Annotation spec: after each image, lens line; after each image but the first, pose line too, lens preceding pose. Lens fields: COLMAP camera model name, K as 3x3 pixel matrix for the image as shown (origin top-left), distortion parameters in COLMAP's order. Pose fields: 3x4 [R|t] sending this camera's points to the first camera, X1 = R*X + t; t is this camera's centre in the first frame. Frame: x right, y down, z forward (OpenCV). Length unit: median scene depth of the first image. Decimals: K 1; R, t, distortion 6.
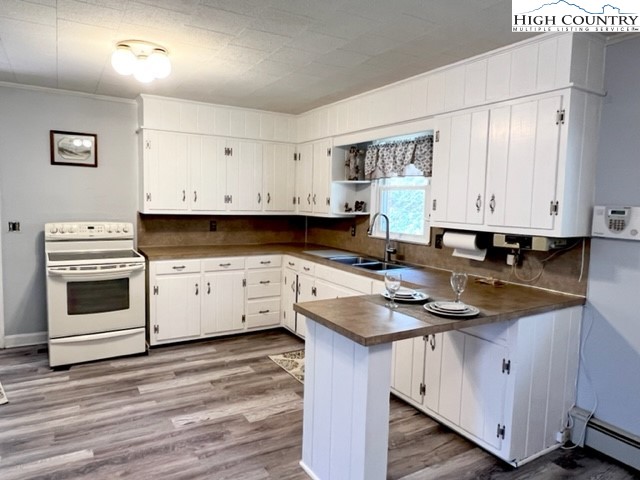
lens RADIAL K [[430.8, 0, 320.2], [0, 430.8, 240.9], [0, 0, 1]] dist [-0.000411, -0.003835]
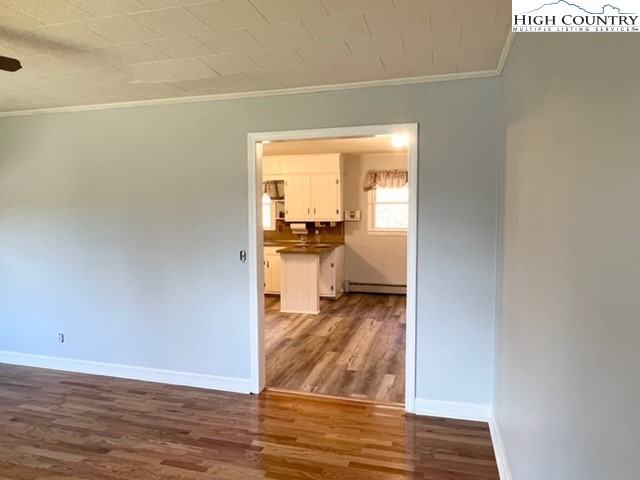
lens RADIAL K [[430.8, 0, 319.4], [0, 430.8, 238.2], [0, 0, 1]] dist [-0.000411, -0.003835]
pose [[0.715050, -0.075024, 0.695036, -0.997586], [0.088317, 0.995953, 0.016645, 0.028334], [-0.693472, 0.049482, 0.718782, -0.643903]]
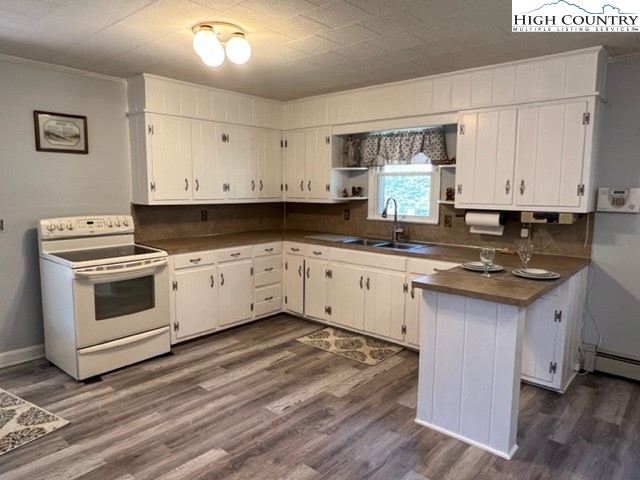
lens RADIAL K [[430.8, 0, 318.7], [0, 430.8, 240.6], [0, 0, 1]] dist [-0.000411, -0.003835]
pose [[0.951008, -0.056399, 0.303979, -0.360657], [0.045582, 0.998053, 0.042568, -0.009726], [-0.305788, -0.026627, 0.951727, 0.008466]]
